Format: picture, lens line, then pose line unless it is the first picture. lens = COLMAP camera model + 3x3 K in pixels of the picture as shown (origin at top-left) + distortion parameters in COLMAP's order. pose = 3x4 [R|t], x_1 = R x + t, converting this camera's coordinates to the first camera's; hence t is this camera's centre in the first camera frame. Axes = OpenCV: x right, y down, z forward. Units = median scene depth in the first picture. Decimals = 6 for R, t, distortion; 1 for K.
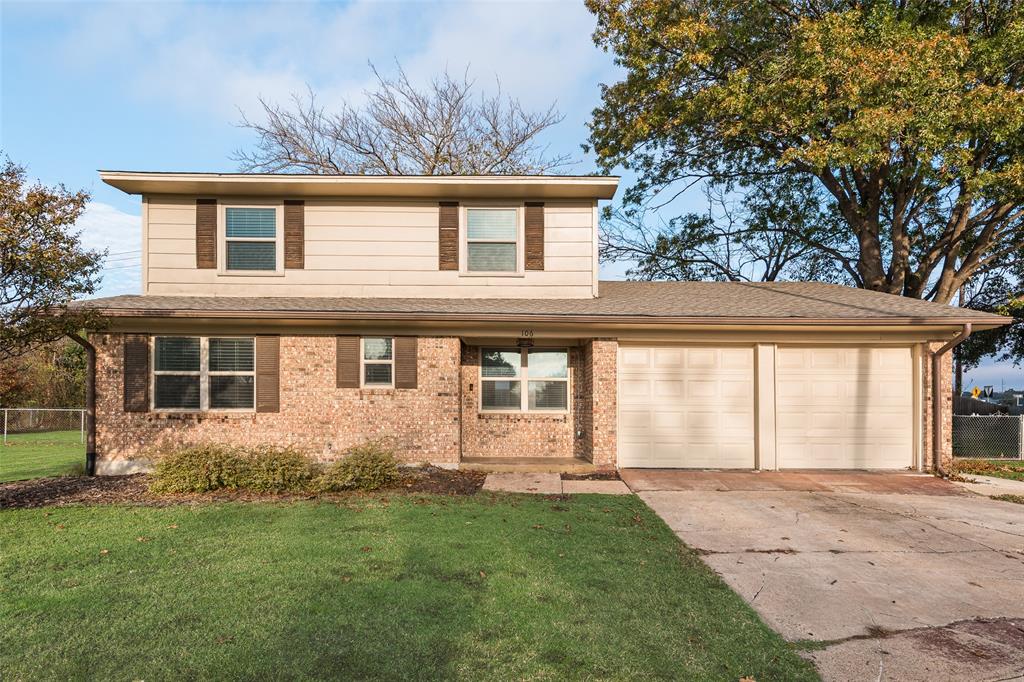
lens RADIAL K [[493.8, 0, 554.3], [0, 493.8, 366.7], [0, 0, 1]] dist [0.002287, -0.000218]
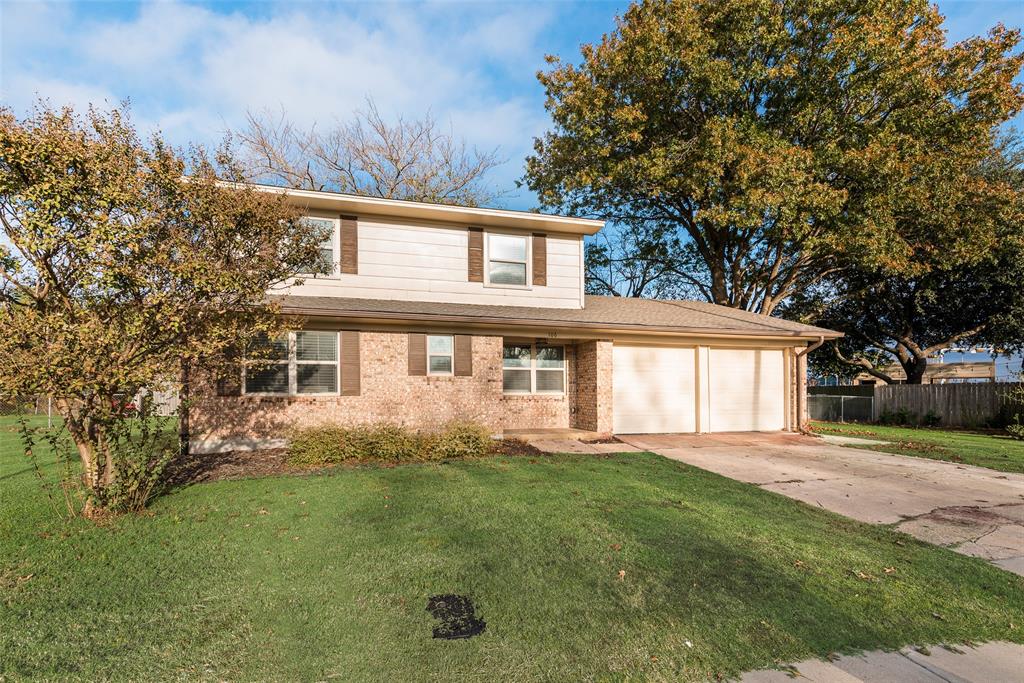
lens RADIAL K [[409.4, 0, 512.4], [0, 409.4, 352.2], [0, 0, 1]] dist [0.002039, 0.000003]
pose [[0.973995, 0.017318, 0.225908, -0.390145], [-0.015655, 0.999836, -0.009152, -0.008309], [-0.226029, 0.005378, 0.974106, -0.043677]]
